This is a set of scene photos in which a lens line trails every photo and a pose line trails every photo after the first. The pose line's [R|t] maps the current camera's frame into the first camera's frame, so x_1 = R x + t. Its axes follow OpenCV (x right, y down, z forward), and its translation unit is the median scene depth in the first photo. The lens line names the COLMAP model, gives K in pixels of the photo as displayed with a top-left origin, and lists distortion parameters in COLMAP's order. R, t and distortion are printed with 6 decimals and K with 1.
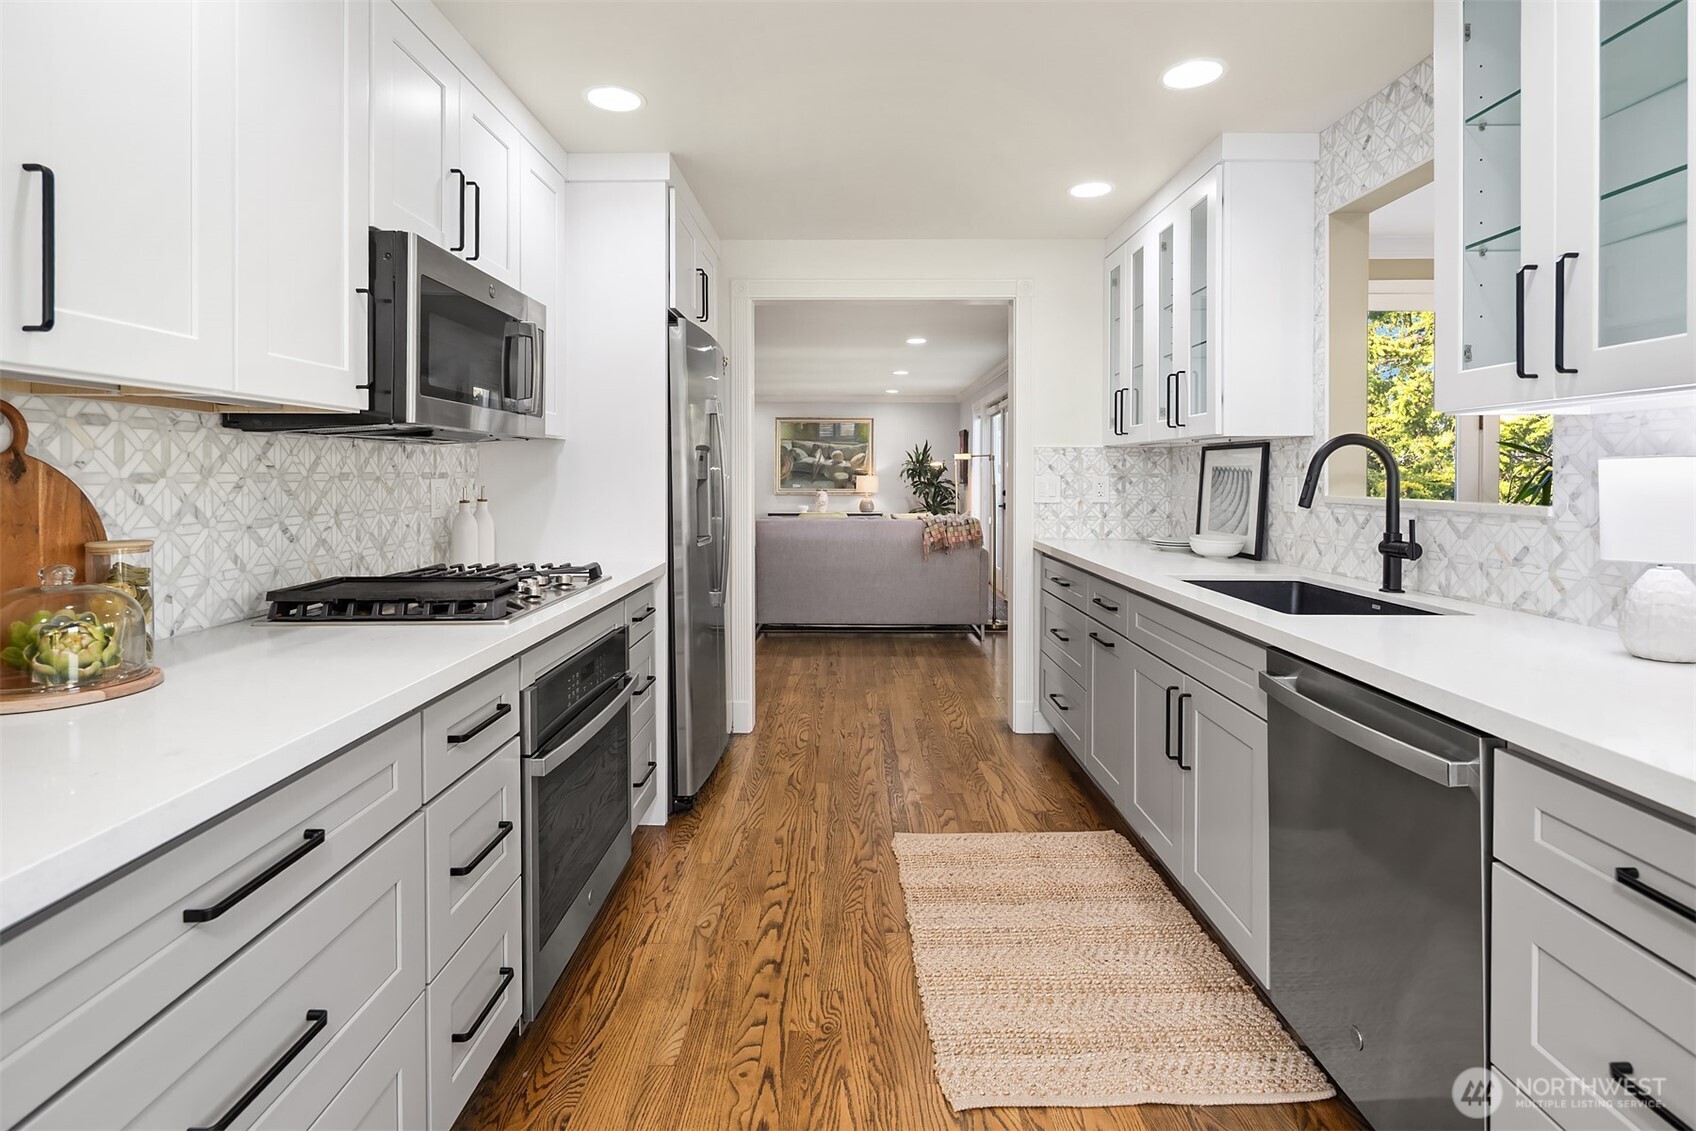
lens RADIAL K [[824.9, 0, 847.3], [0, 824.9, 469.8], [0, 0, 1]] dist [-0.000846, -0.000823]
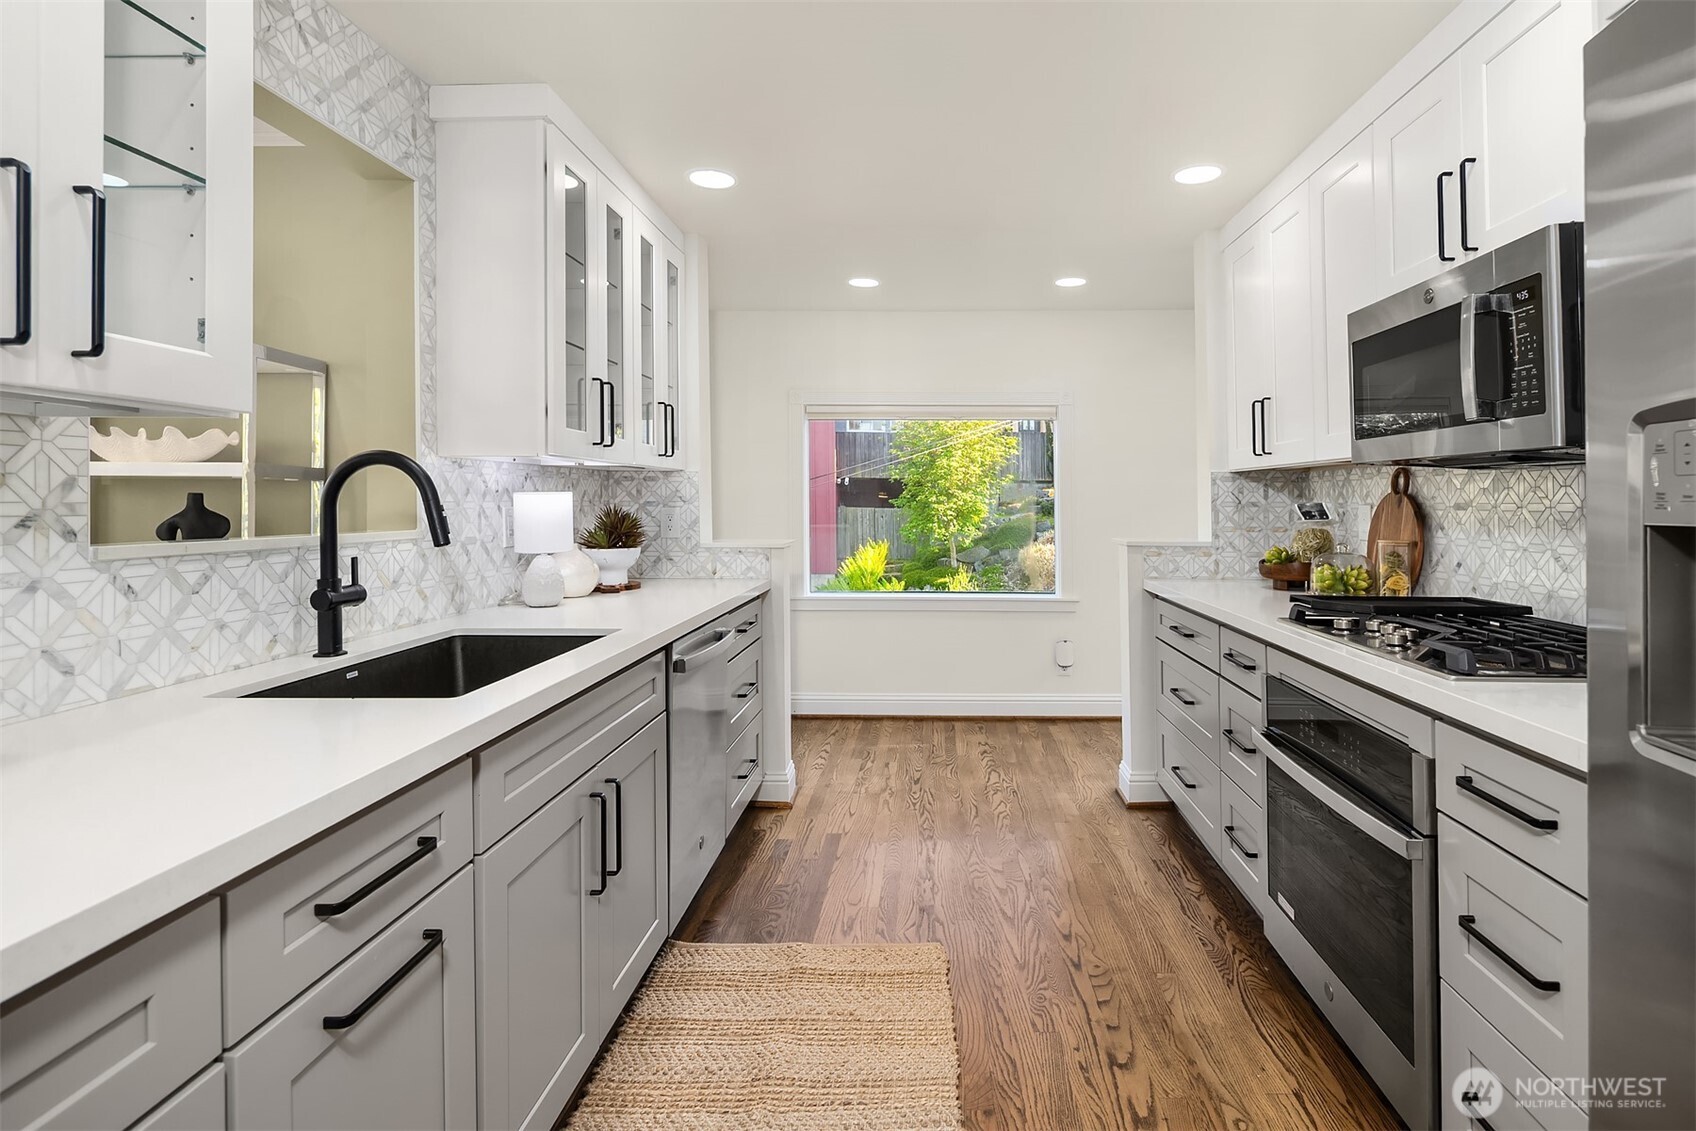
lens RADIAL K [[868.0, 0, 893.5], [0, 868.0, 492.9], [0, 0, 1]] dist [-0.002792, -0.001185]
pose [[-0.999190, -0.003094, 0.040131, 0.090924], [-0.003674, 0.999890, -0.014395, 0.005513], [-0.040082, -0.014530, -0.999091, 1.530578]]
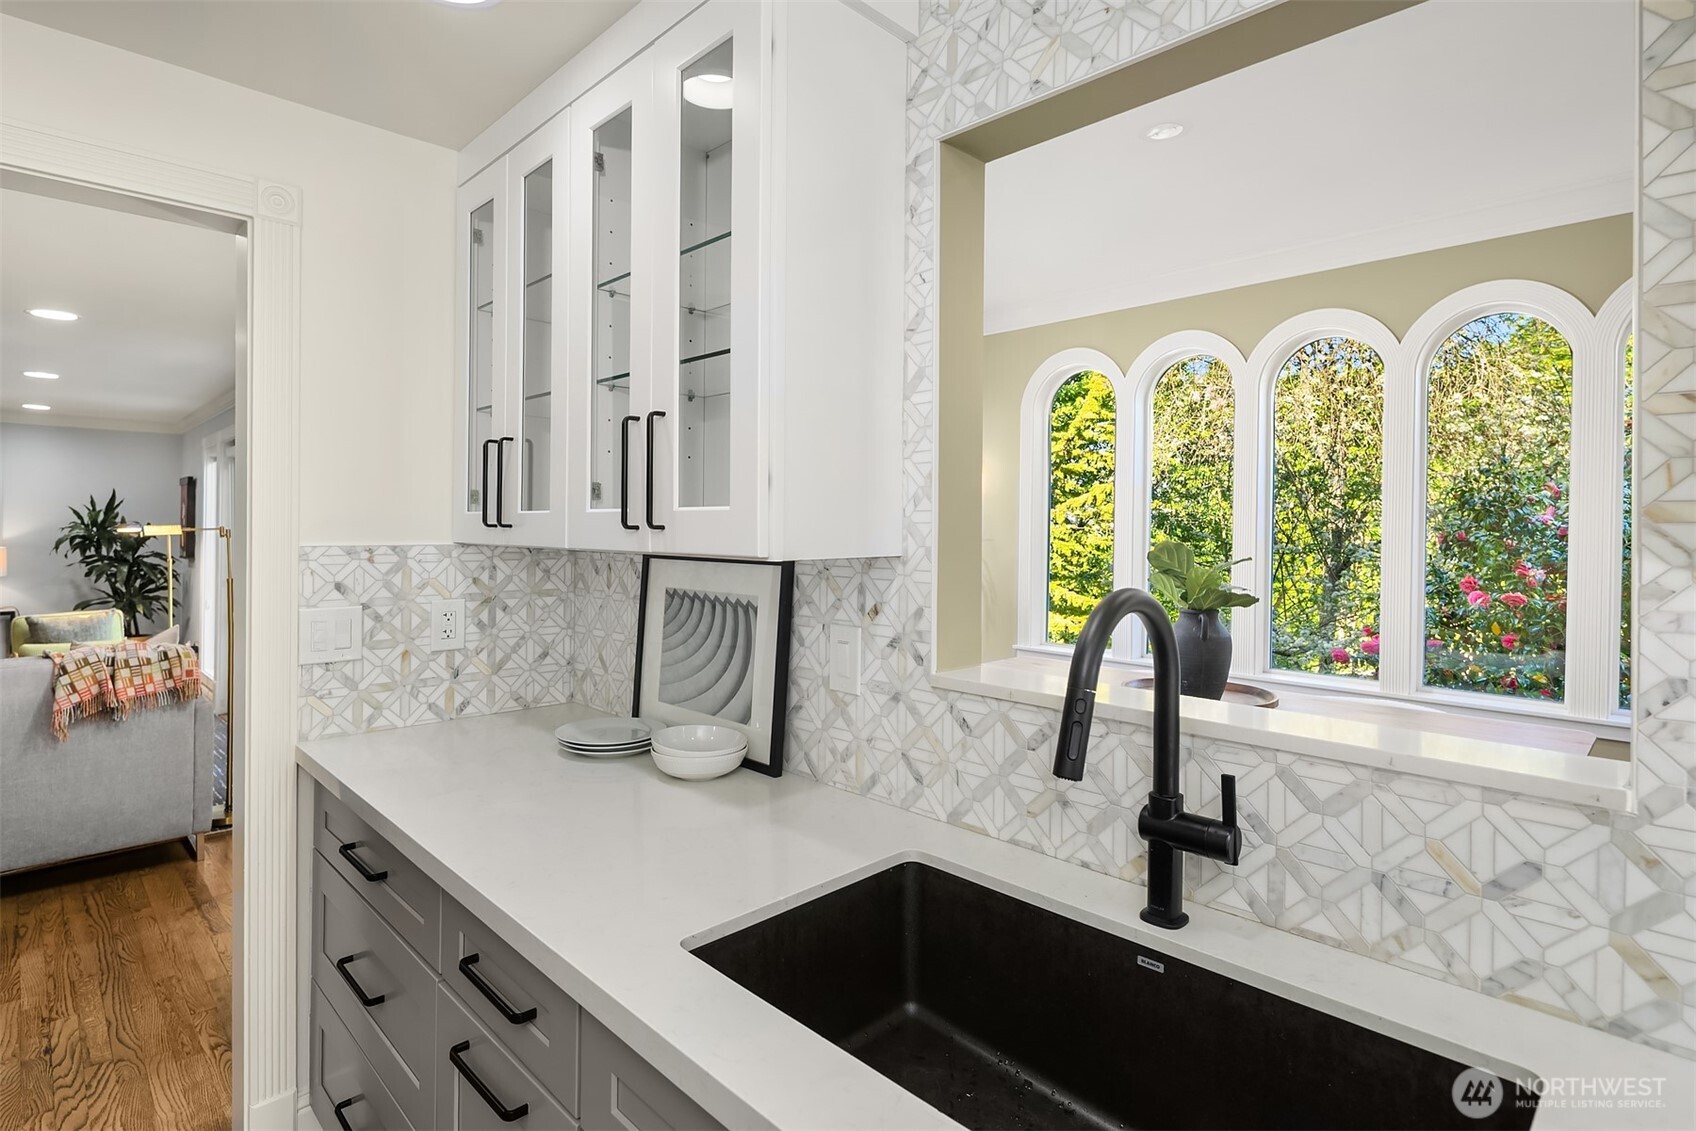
lens RADIAL K [[840.2, 0, 850.2], [0, 840.2, 523.6], [0, 0, 1]] dist [0.000558, -0.001546]
pose [[0.704029, 0.003563, 0.710162, 0.165398], [-0.006554, 0.999977, 0.001480, -0.066251], [-0.710141, -0.005697, 0.704037, 0.678538]]
